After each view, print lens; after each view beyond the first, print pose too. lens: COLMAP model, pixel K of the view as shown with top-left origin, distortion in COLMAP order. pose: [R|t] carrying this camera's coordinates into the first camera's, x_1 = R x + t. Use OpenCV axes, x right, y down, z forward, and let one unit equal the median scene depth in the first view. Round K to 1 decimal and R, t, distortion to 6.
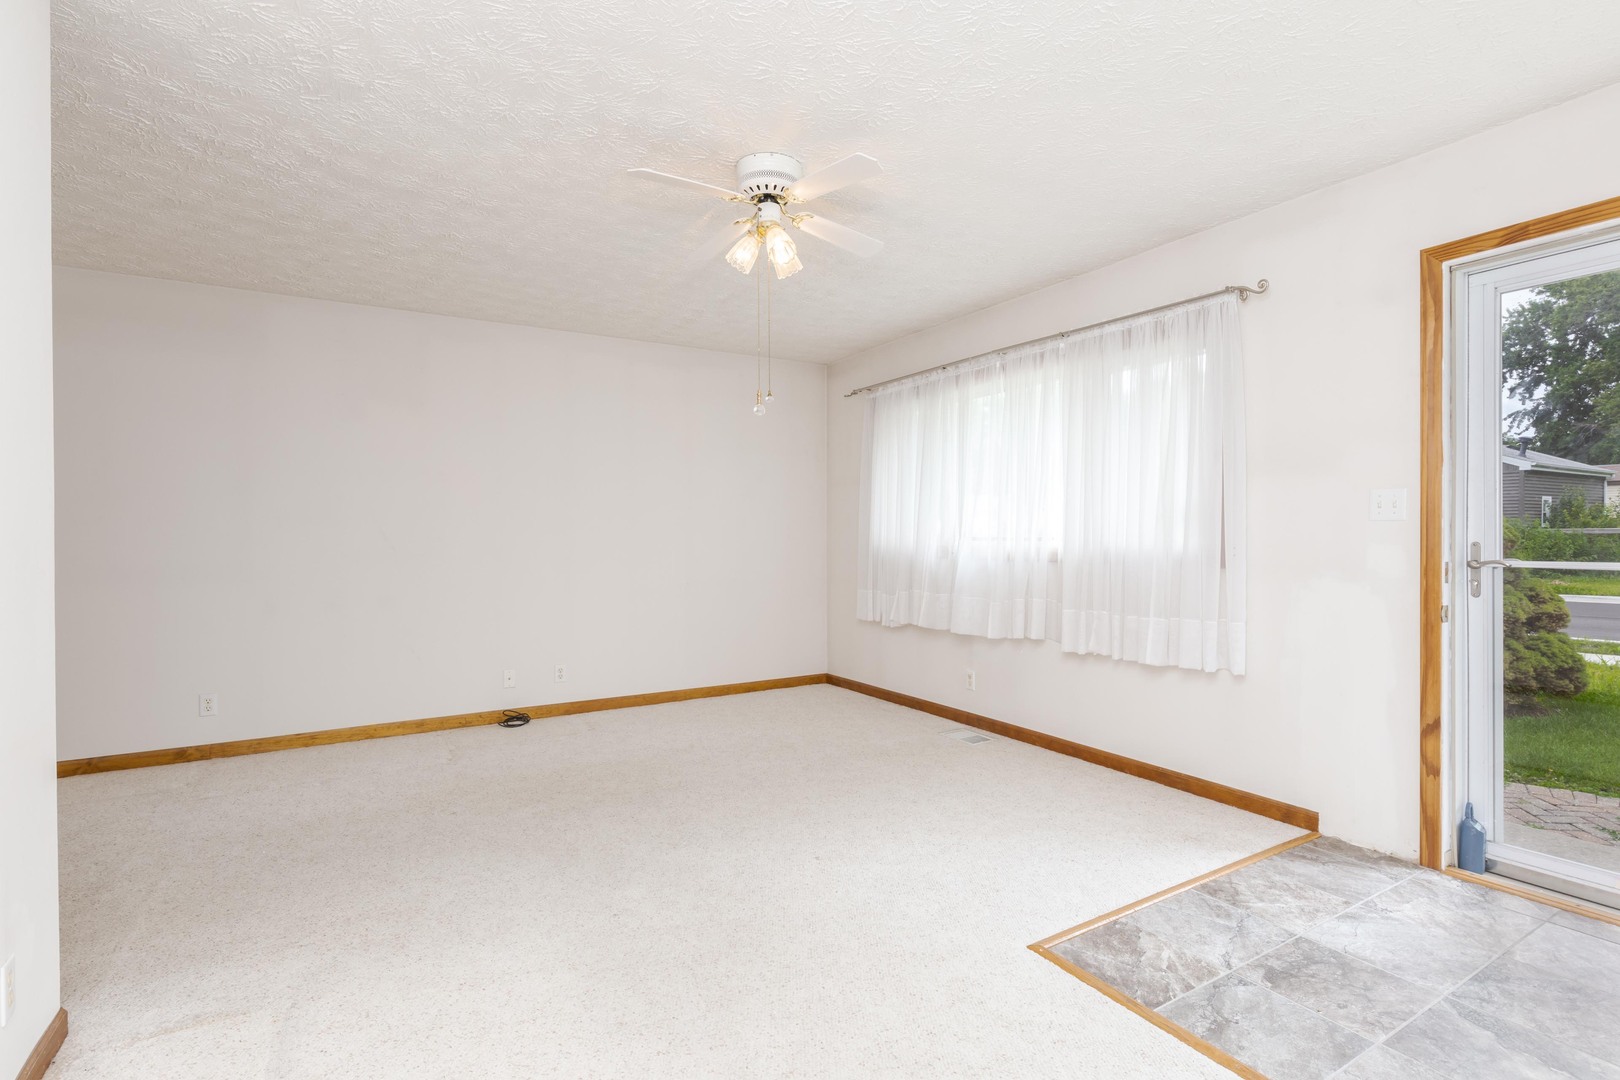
lens RADIAL K [[784.5, 0, 829.3], [0, 784.5, 538.3], [0, 0, 1]] dist [0.000749, 0.000573]
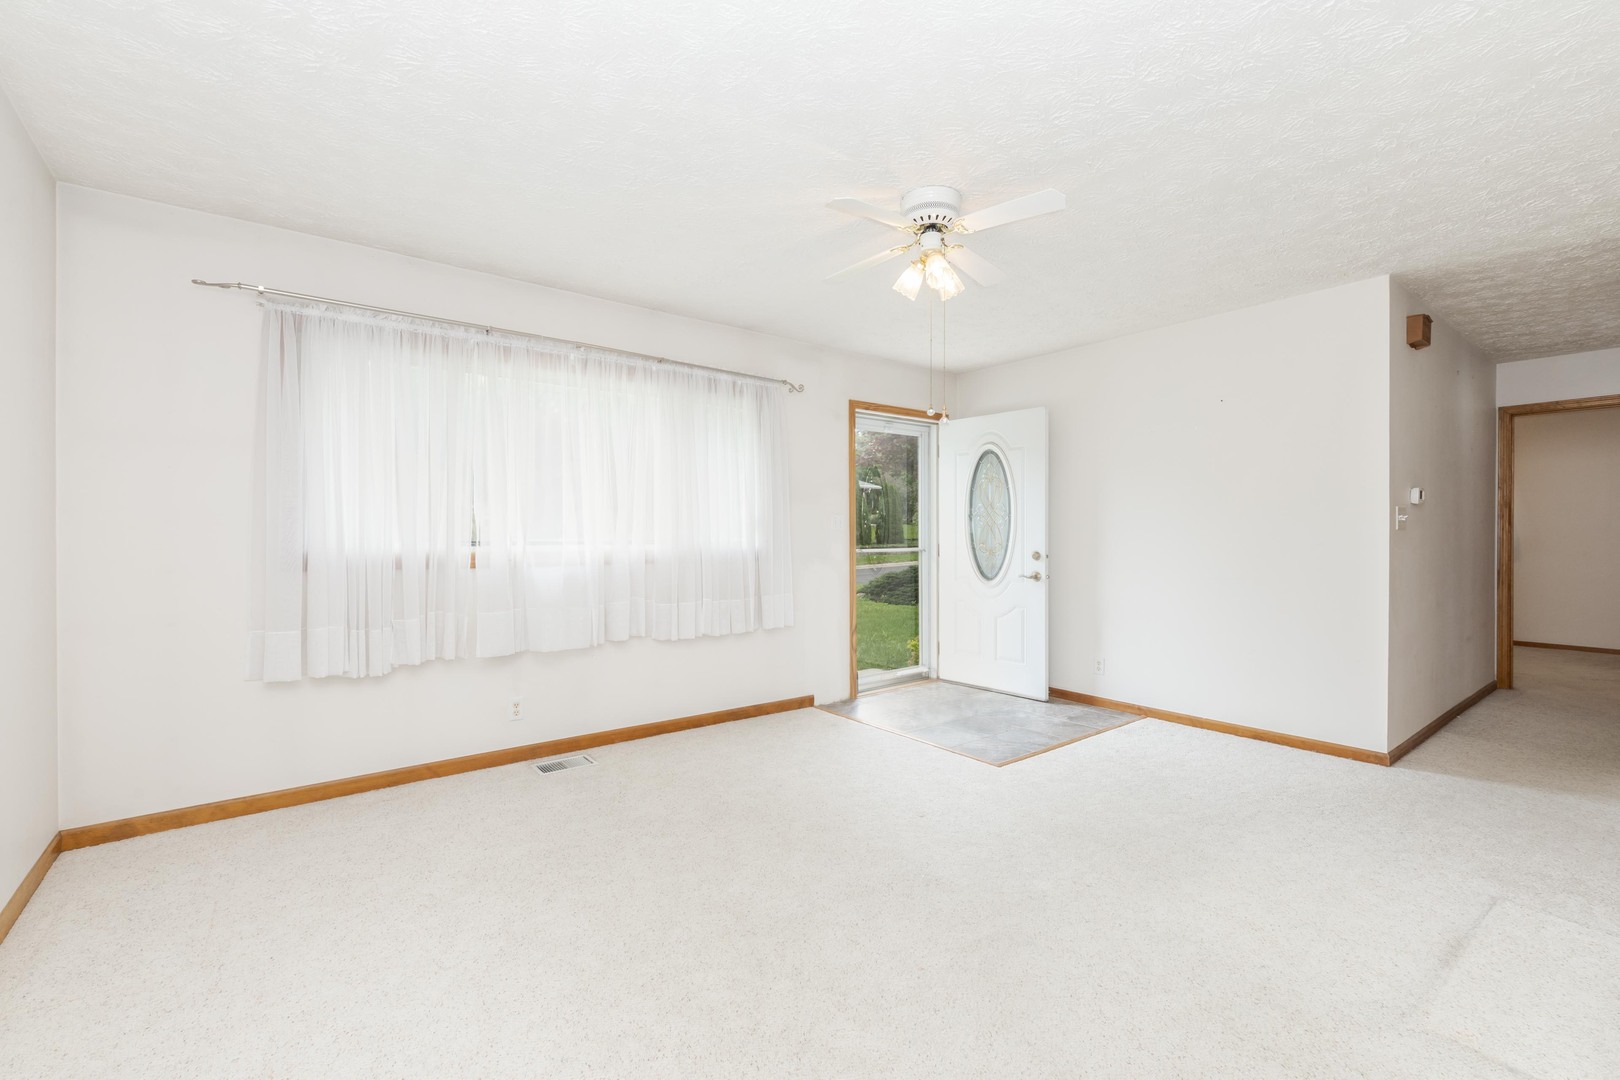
lens RADIAL K [[694.7, 0, 816.6], [0, 694.7, 539.4], [0, 0, 1]] dist [-0.000056, 0.000212]
pose [[-0.114854, -0.000109, 0.993382, -1.015531], [0.006724, 0.999977, 0.000887, -0.003121], [-0.993360, 0.006781, -0.114851, 1.268244]]
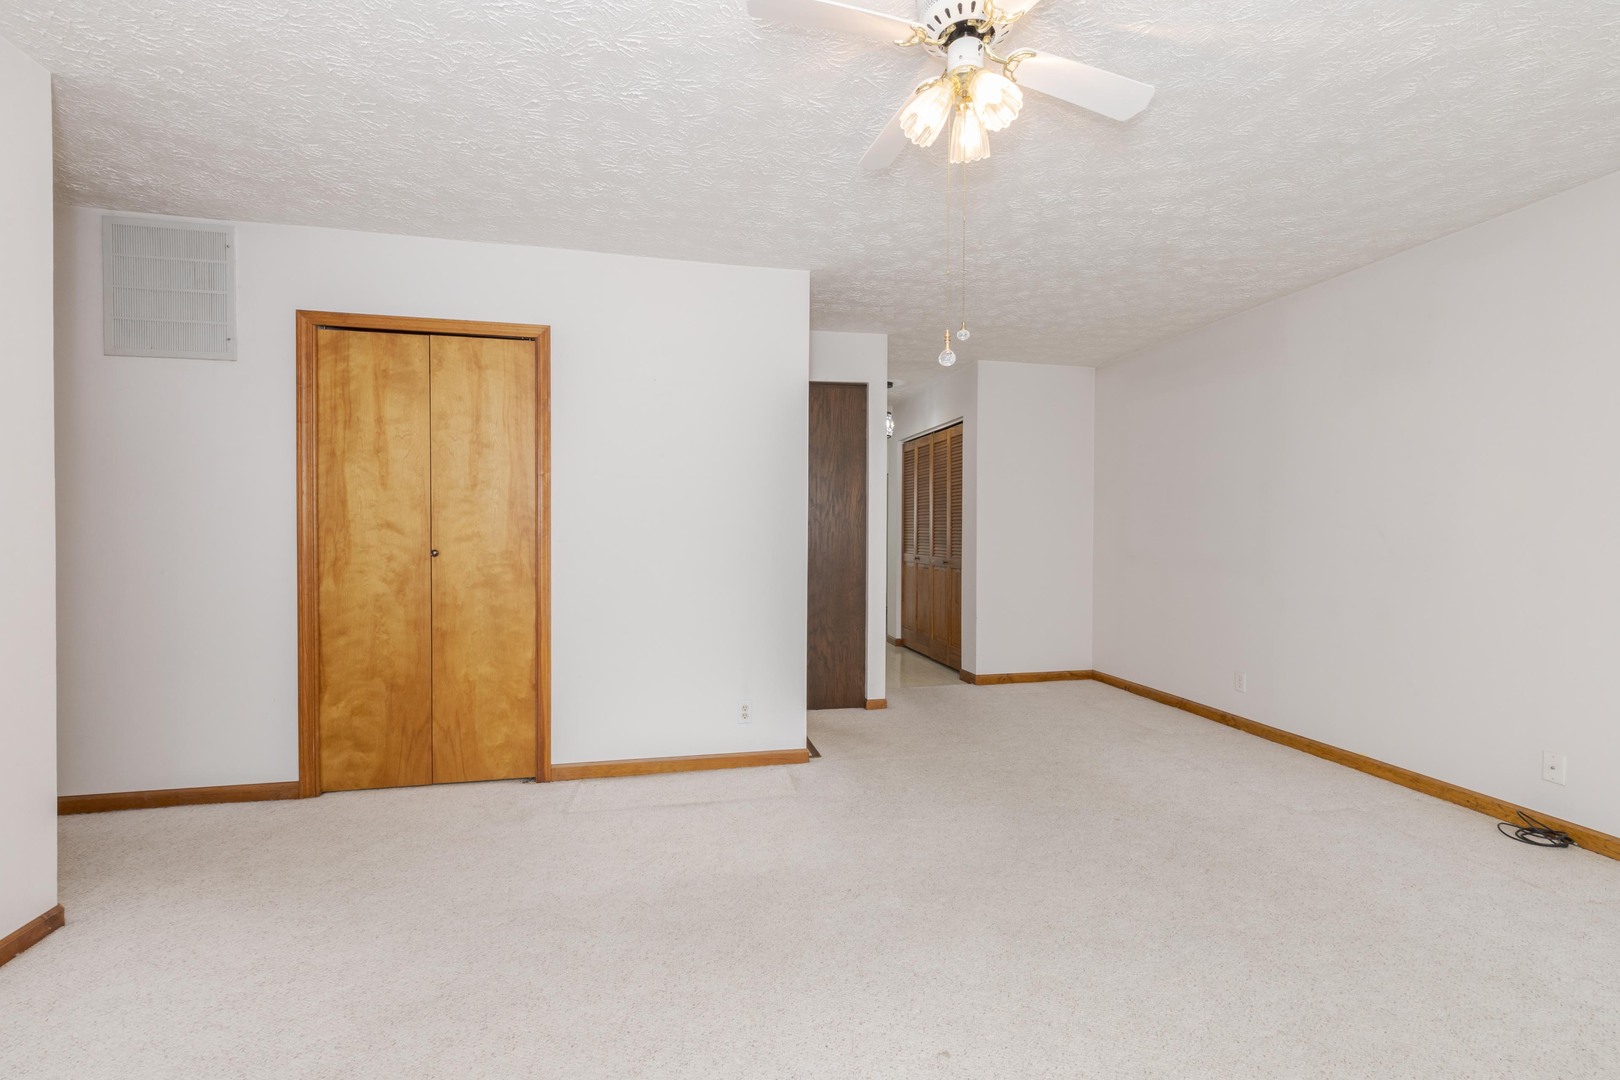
lens RADIAL K [[694.7, 0, 816.6], [0, 694.7, 539.4], [0, 0, 1]] dist [-0.000056, 0.000212]
pose [[-0.340349, 0.017650, -0.940133, 0.532779], [-0.007539, 0.999740, 0.021498, -0.010387], [0.940269, 0.014405, -0.340128, 1.086761]]
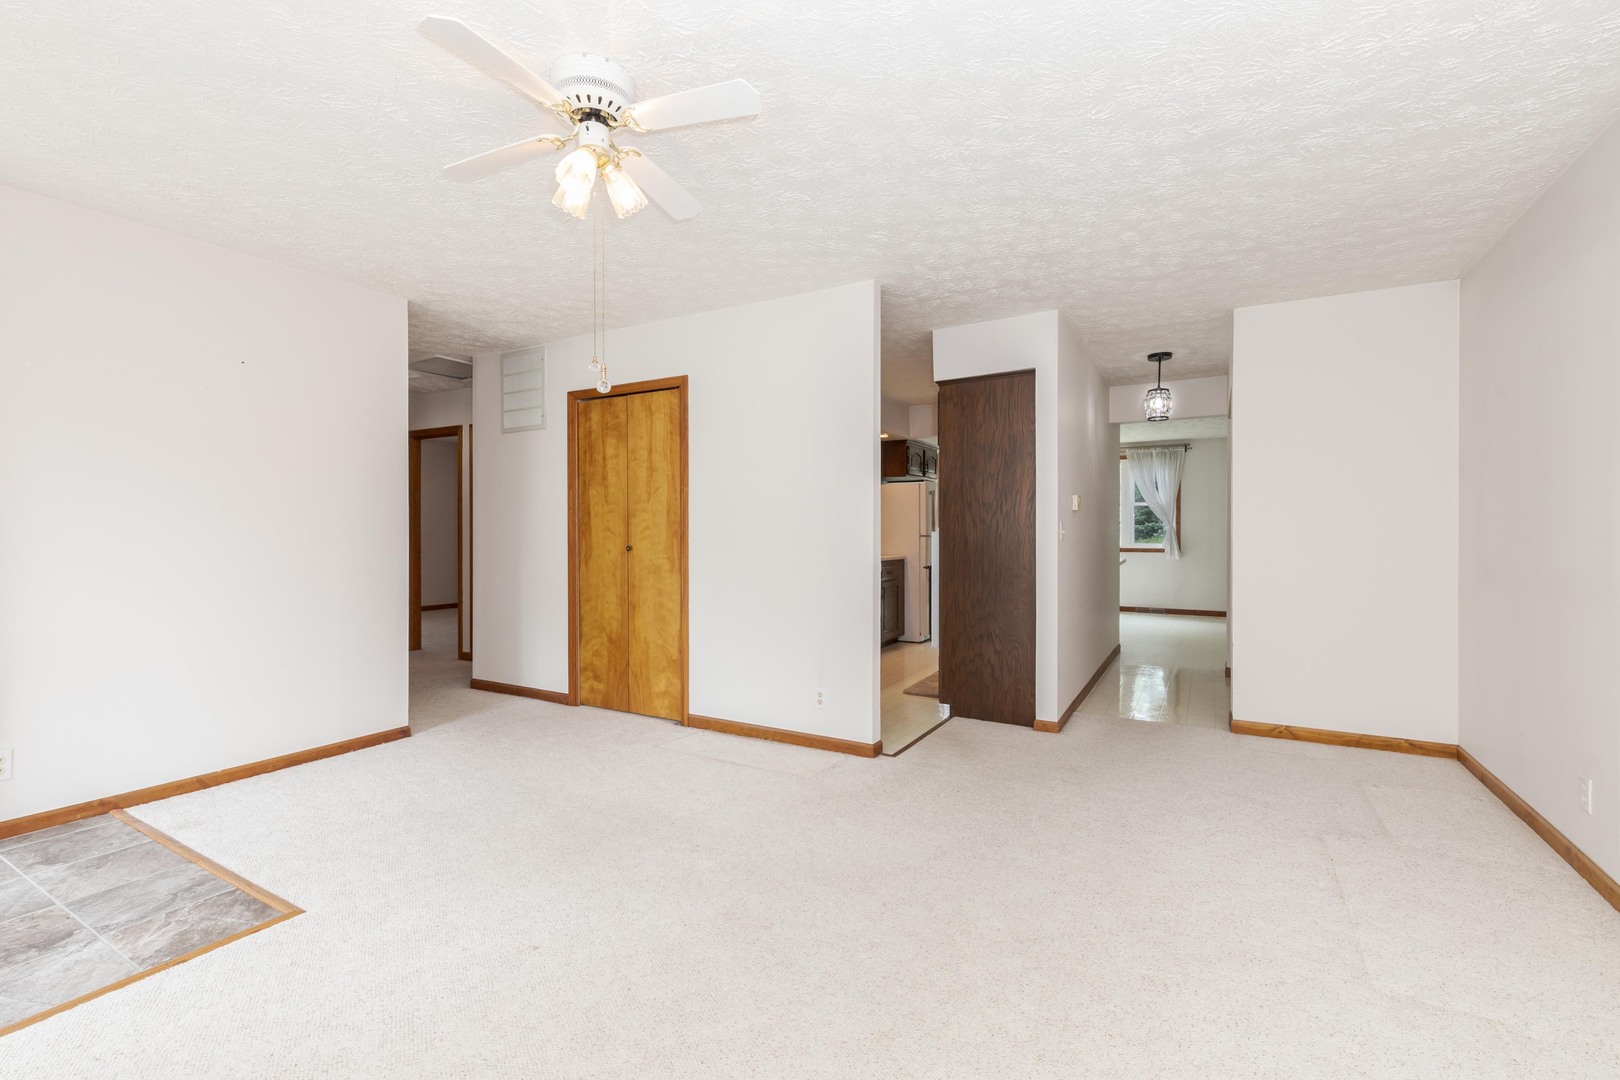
lens RADIAL K [[700.7, 0, 812.2], [0, 700.7, 534.6], [0, 0, 1]] dist [0.000233, -0.000154]
pose [[-0.882367, 0.008369, -0.470488, 0.069092], [0.002830, 0.999918, 0.012478, -0.010181], [0.470554, 0.009679, -0.882318, 1.739872]]
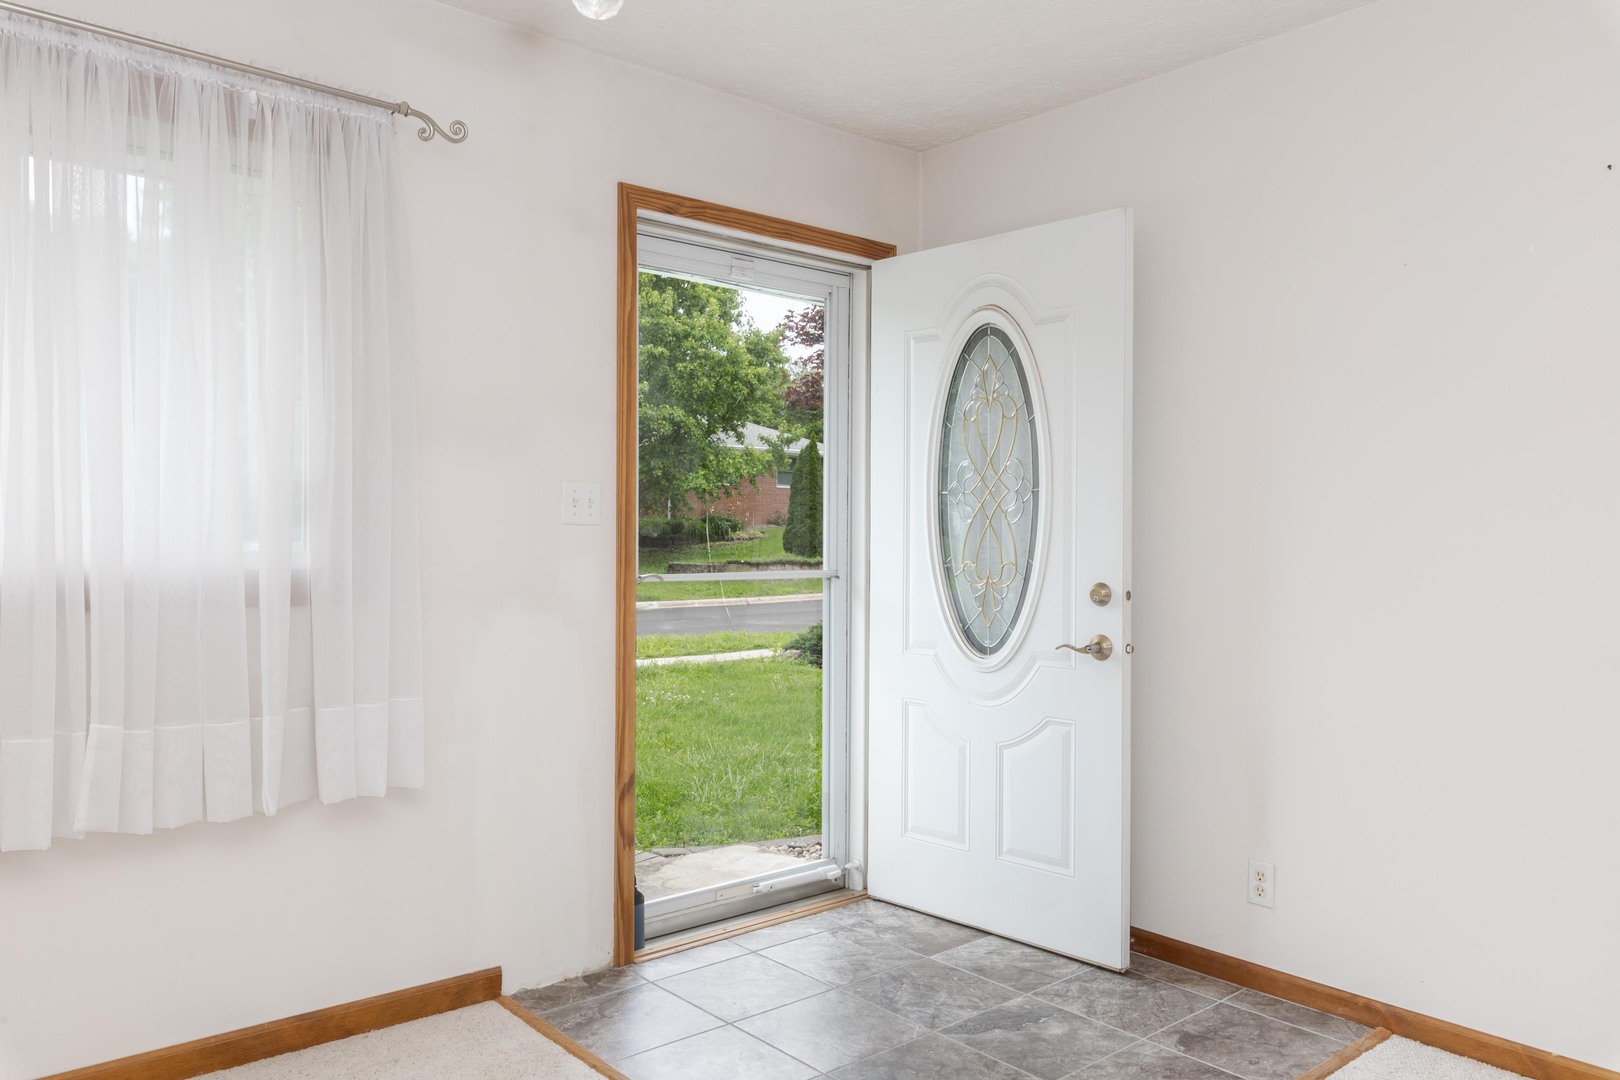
lens RADIAL K [[1170.3, 0, 806.8], [0, 1170.3, 542.9], [0, 0, 1]] dist [-0.004765, -0.000730]
pose [[-0.148062, 0.007159, 0.988952, -0.419343], [0.000516, 0.999974, -0.007162, 0.002416], [-0.988978, -0.000550, -0.148062, 0.966981]]
